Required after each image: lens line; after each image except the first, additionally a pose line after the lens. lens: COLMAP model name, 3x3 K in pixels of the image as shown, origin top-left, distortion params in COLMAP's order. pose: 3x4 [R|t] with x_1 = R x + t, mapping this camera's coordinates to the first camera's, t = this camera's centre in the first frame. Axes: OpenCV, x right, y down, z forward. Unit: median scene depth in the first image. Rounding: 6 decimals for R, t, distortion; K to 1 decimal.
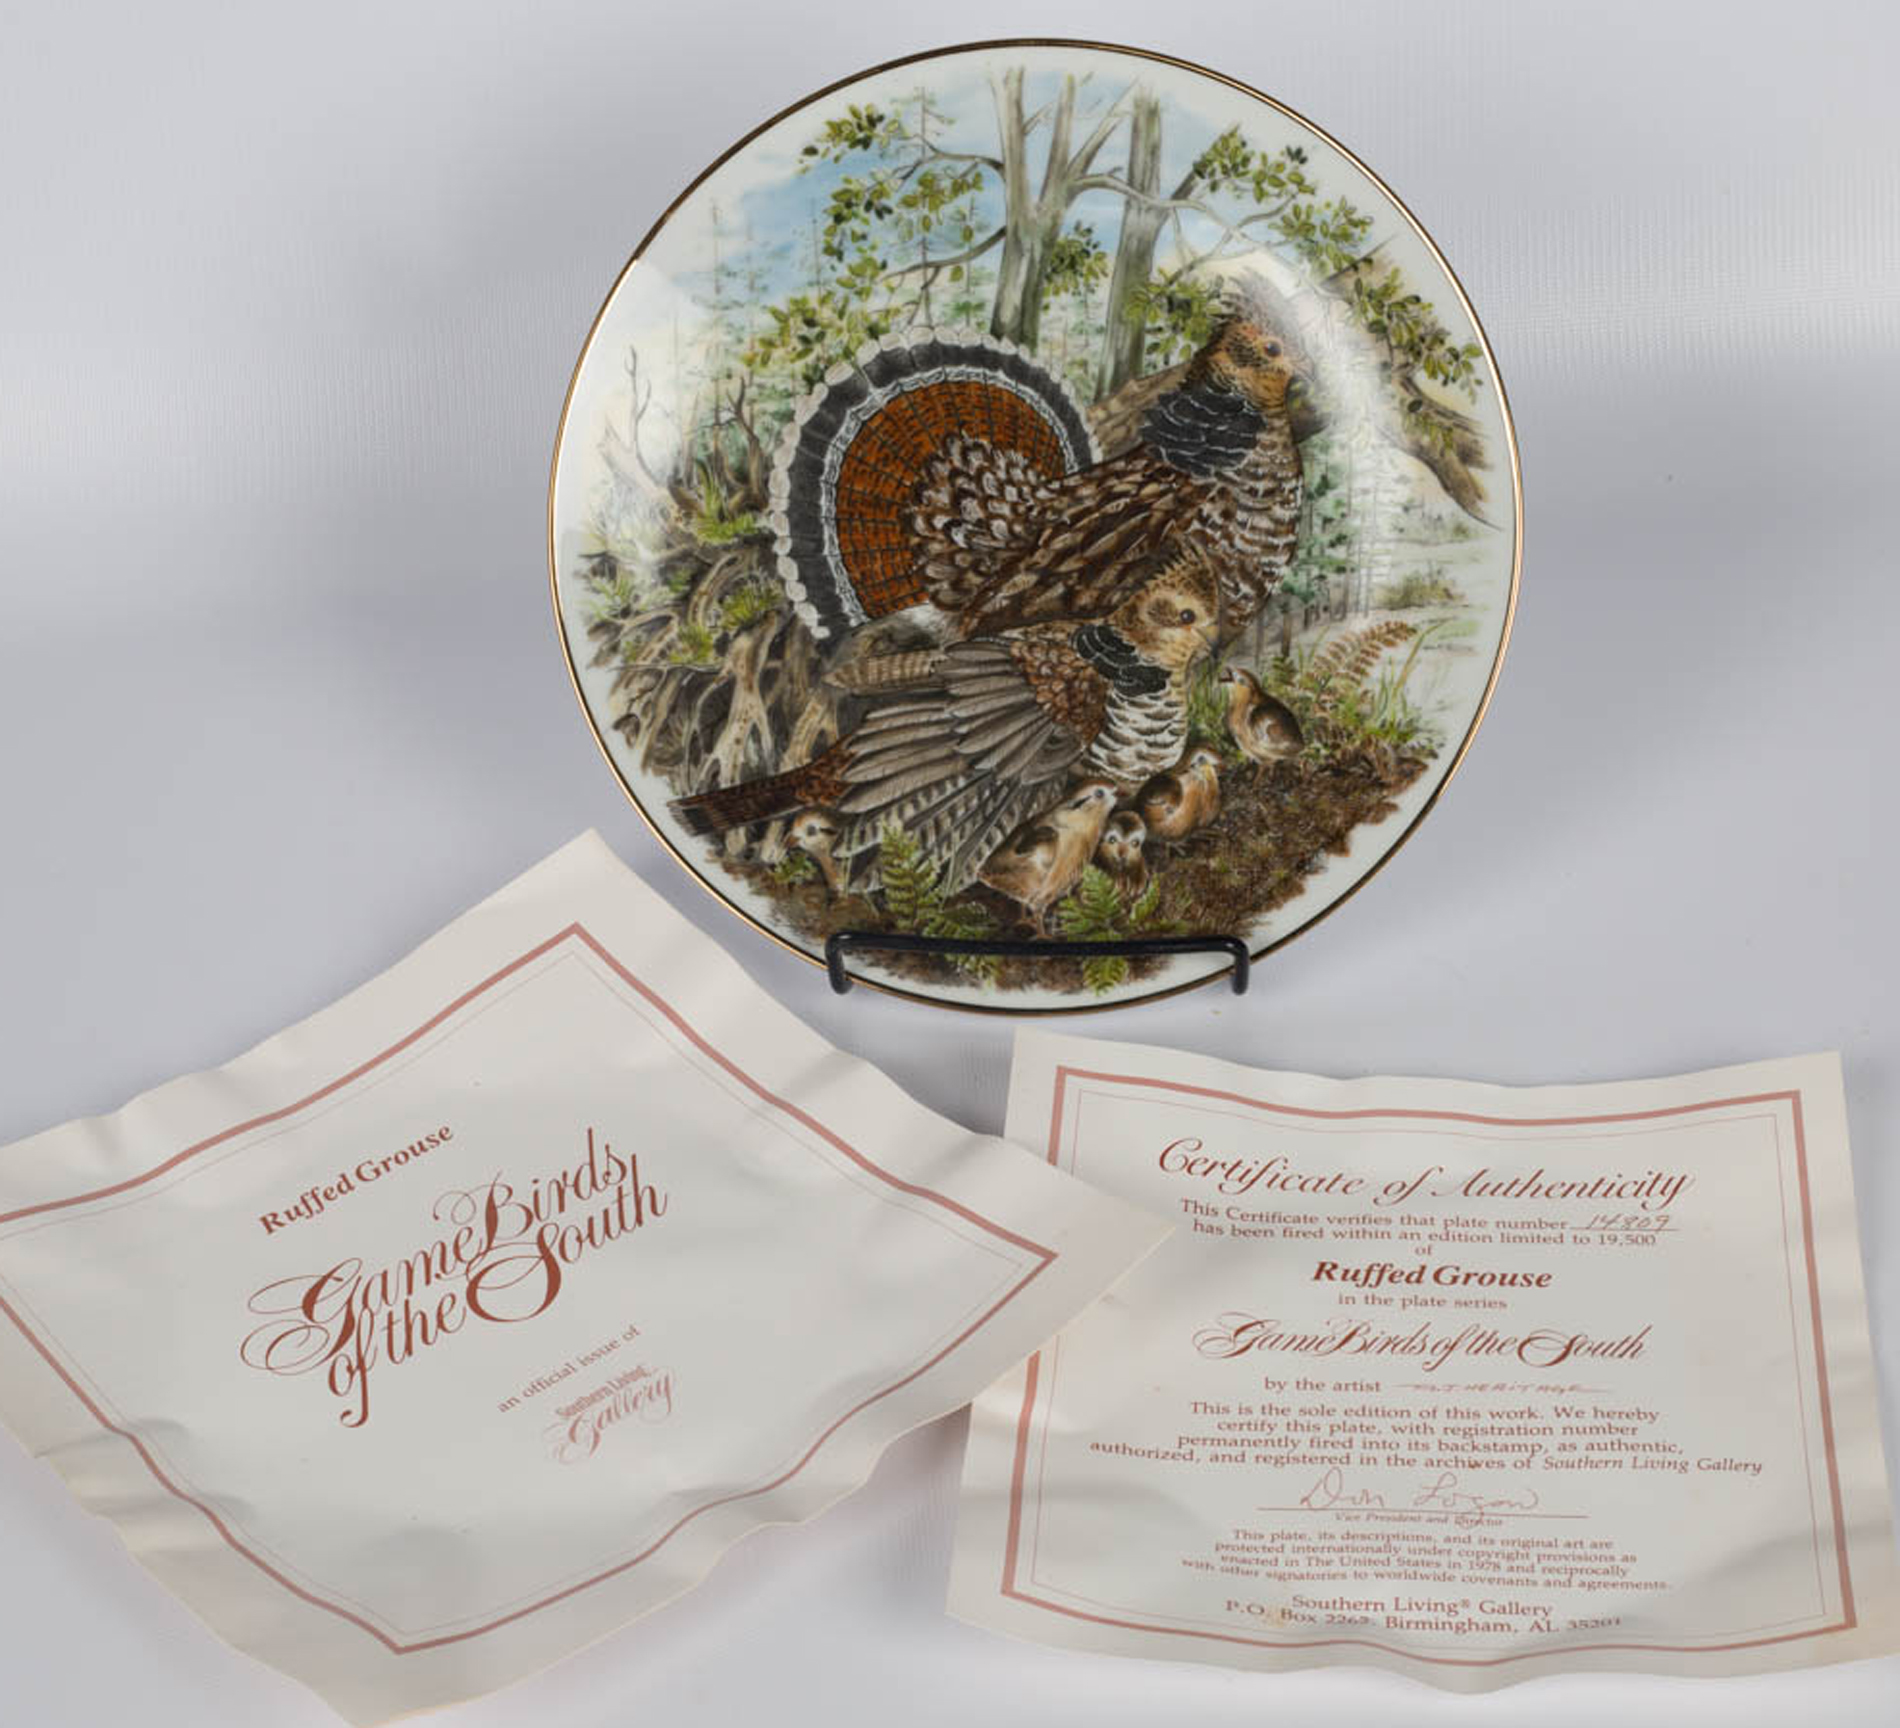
lens RADIAL K [[4189.5, 0, 946.7], [0, 4189.5, 864.2], [0, 0, 1]] dist [-0.156492, -0.312515]
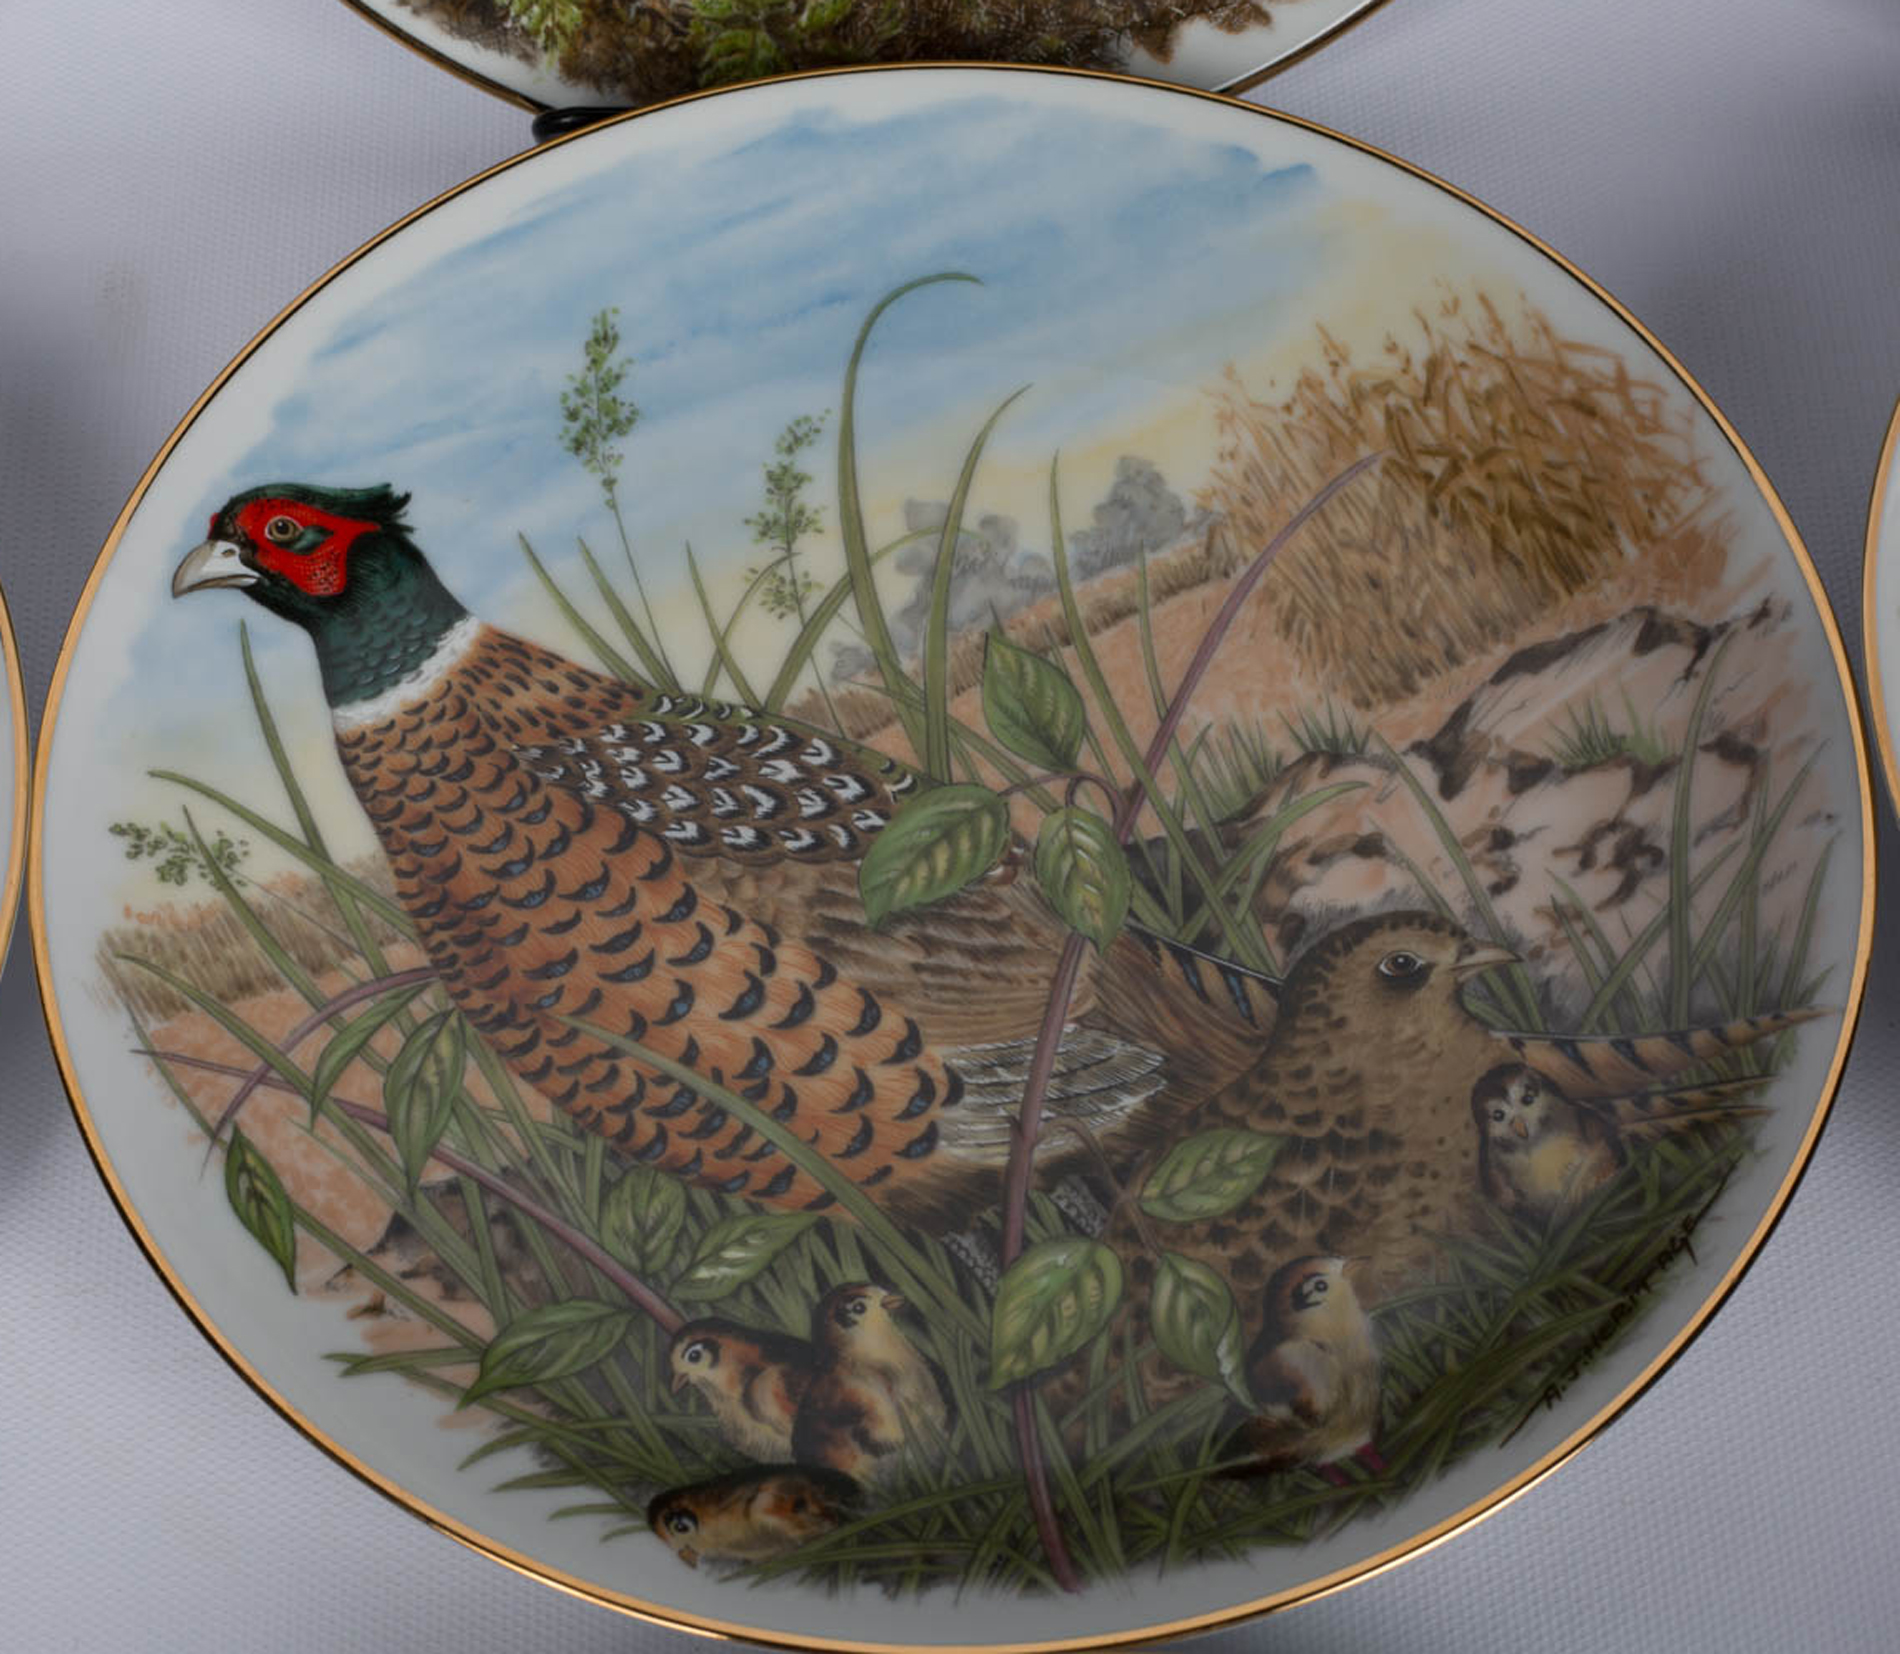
lens RADIAL K [[3954.5, 0, 791.1], [0, 3954.5, 827.0], [0, 0, 1]] dist [-0.123285, -0.096943]
pose [[0.936240, 0.220034, 0.273933, -0.089212], [-0.335217, 0.792969, 0.508753, -0.186067], [-0.105278, -0.568142, 0.816169, 0.454027]]
